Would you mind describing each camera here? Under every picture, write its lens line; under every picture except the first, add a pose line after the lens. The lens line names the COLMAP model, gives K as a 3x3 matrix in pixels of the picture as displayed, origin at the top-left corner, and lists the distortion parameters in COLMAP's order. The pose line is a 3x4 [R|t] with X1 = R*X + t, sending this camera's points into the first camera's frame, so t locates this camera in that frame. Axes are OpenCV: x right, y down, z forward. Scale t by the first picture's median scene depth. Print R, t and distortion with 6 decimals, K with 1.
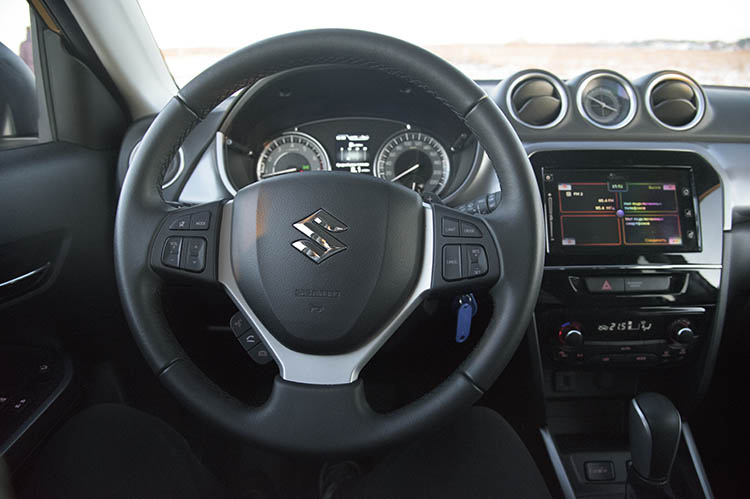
lens RADIAL K [[500.6, 0, 369.7], [0, 500.6, 251.8], [0, 0, 1]] dist [-0.123905, 0.059704]
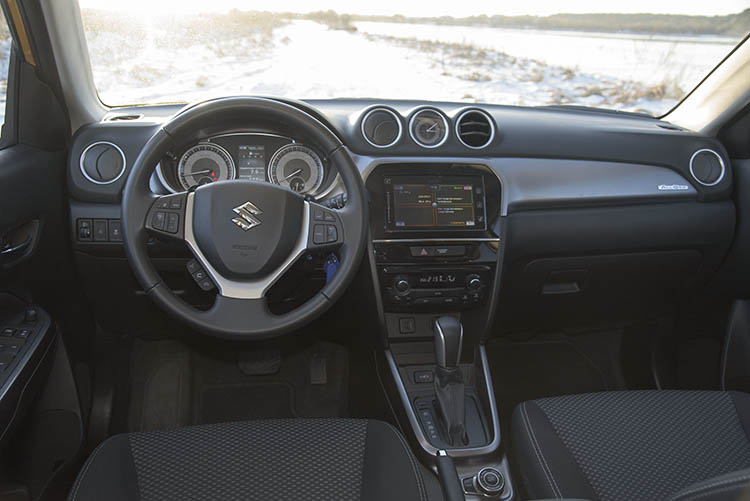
lens RADIAL K [[639.0, 0, 373.3], [0, 639.0, 262.9], [0, 0, 1]] dist [0.011359, 0.005611]
pose [[0.981085, -0.005669, 0.193493, -0.049308], [0.005413, 0.999984, 0.001849, 0.081395], [-0.193500, -0.000766, 0.981100, -0.774110]]
